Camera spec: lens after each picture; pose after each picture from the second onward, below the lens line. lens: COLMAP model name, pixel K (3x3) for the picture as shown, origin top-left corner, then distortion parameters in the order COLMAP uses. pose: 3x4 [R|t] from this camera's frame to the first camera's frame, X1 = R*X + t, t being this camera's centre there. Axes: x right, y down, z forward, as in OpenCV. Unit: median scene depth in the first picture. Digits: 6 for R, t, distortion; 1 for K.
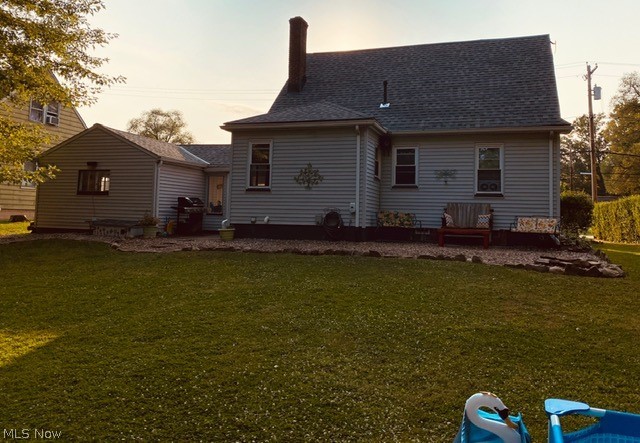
lens RADIAL K [[521.4, 0, 334.5], [0, 521.4, 200.0], [0, 0, 1]] dist [0.111305, -0.002177]
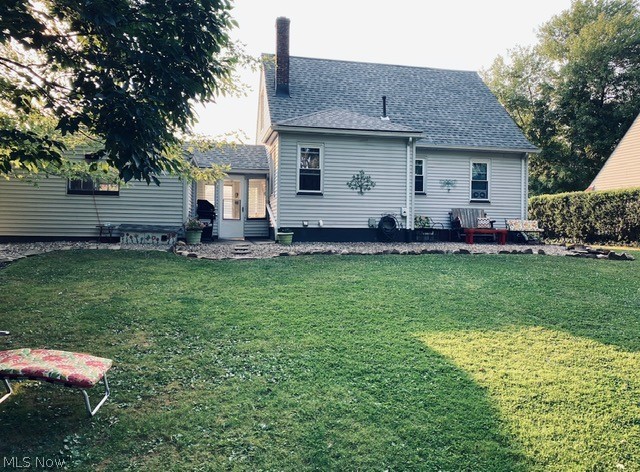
lens RADIAL K [[518.4, 0, 343.1], [0, 518.4, 235.4], [0, 0, 1]] dist [0.075111, -0.002391]
pose [[0.863773, -0.021280, 0.503432, -0.599551], [-0.011865, 0.997972, 0.062541, -0.002838], [-0.503742, -0.059994, 0.861768, 0.102586]]
